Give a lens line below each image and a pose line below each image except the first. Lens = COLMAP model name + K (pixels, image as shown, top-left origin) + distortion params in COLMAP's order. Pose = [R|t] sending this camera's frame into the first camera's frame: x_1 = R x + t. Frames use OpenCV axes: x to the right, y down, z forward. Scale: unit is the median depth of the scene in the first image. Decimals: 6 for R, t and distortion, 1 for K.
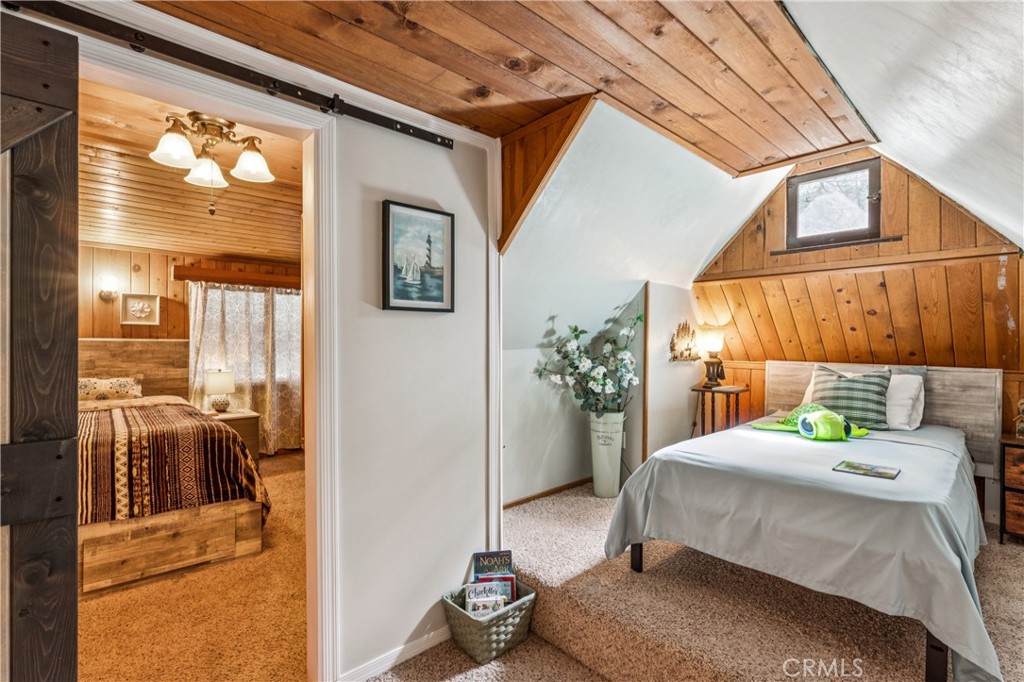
lens RADIAL K [[468.2, 0, 507.2], [0, 468.2, 343.3], [0, 0, 1]] dist [-0.004488, 0.001562]
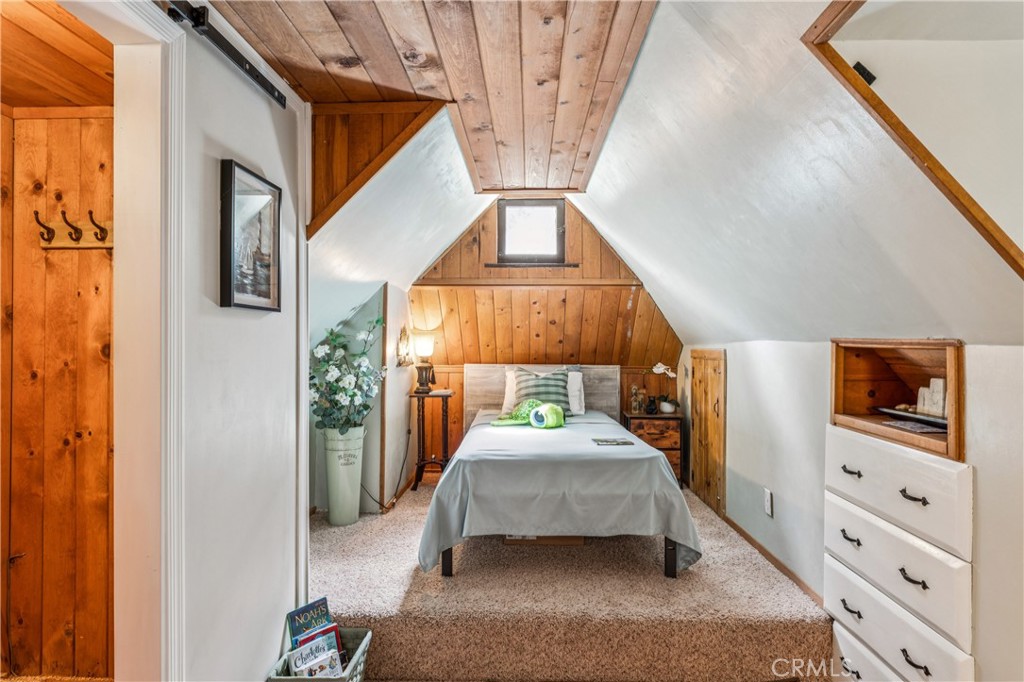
lens RADIAL K [[569.9, 0, 512.6], [0, 569.9, 340.3], [0, 0, 1]] dist [-0.004080, 0.000204]
pose [[0.699240, 0.003400, 0.714878, -0.393342], [0.004133, 0.999953, -0.008798, -0.006388], [-0.714875, 0.009106, 0.699193, 0.032759]]
